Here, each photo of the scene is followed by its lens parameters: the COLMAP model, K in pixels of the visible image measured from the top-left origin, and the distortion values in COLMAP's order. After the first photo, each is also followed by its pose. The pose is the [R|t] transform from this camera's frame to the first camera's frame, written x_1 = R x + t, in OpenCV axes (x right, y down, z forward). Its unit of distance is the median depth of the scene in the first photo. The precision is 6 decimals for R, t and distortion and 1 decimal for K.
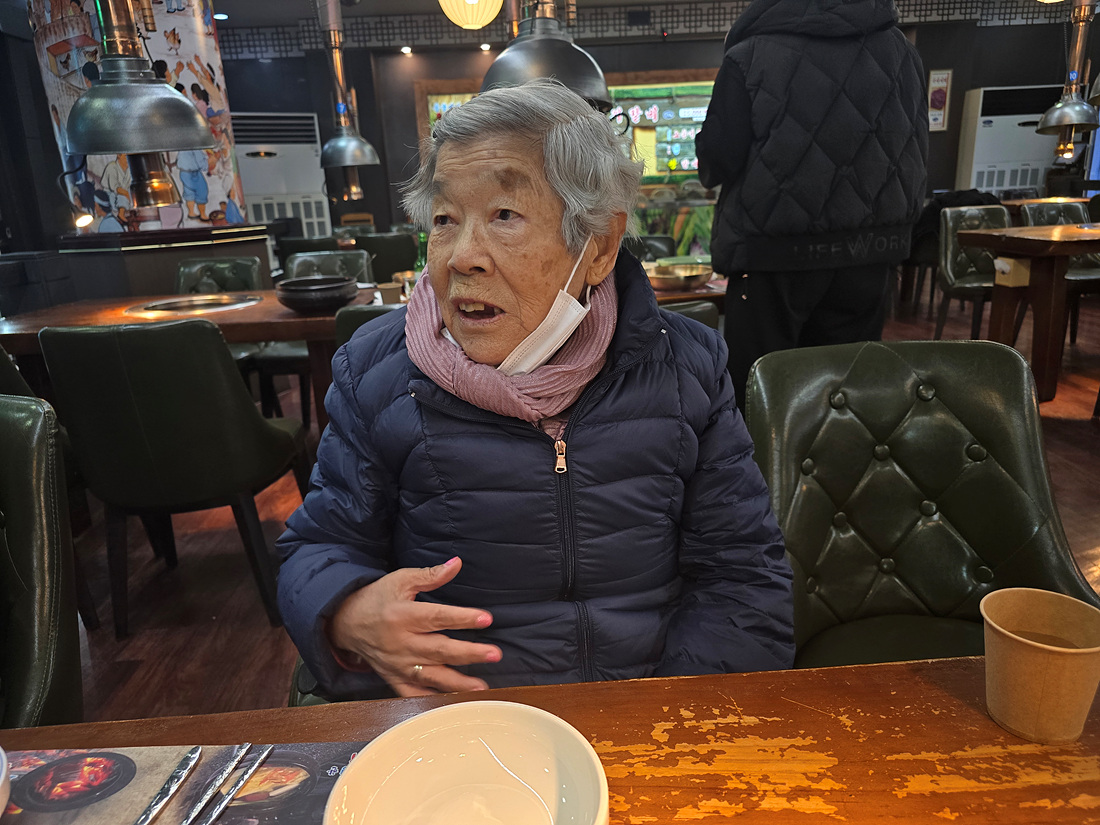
lens RADIAL K [[773.4, 0, 550.0], [0, 773.4, 412.5], [0, 0, 1]] dist [0.001622, -0.000956]
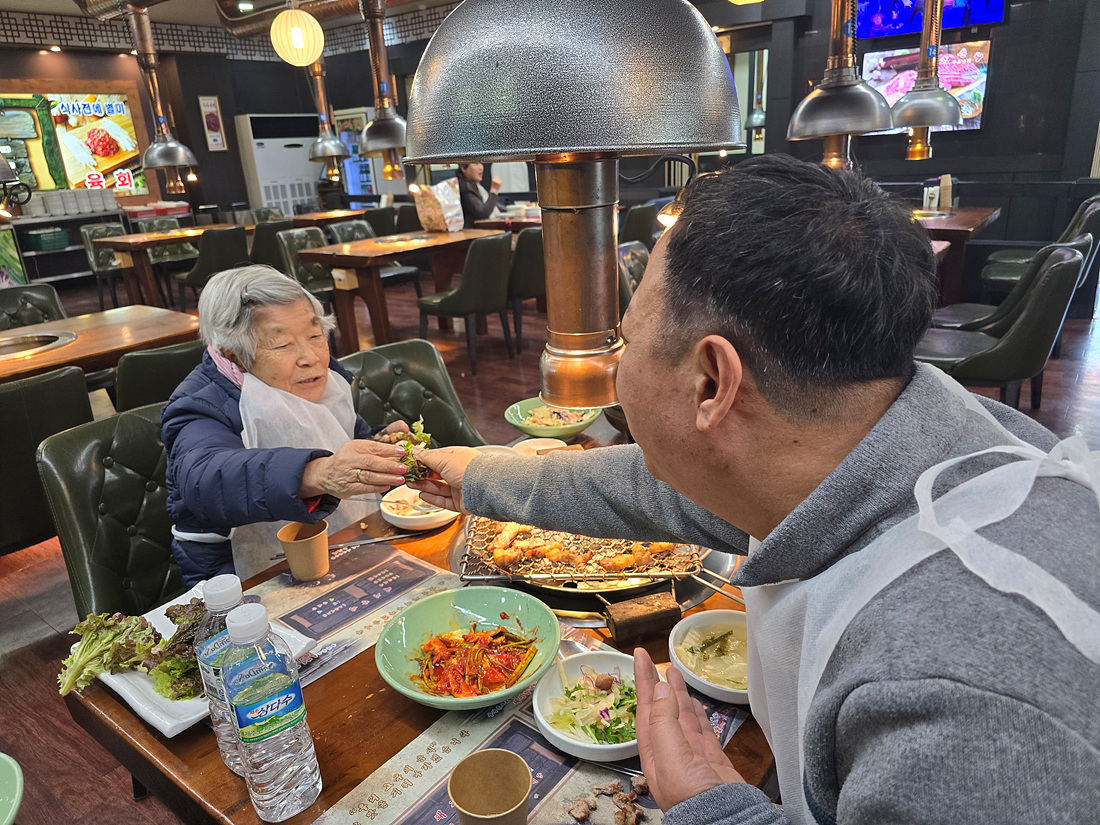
lens RADIAL K [[773.4, 0, 550.0], [0, 773.4, 412.5], [0, 0, 1]] dist [0.001622, -0.000956]
pose [[0.647881, -0.243311, 0.721838, -0.099849], [0.237787, 0.964861, 0.111803, -0.007712], [-0.723676, 0.099208, 0.682972, -0.084882]]
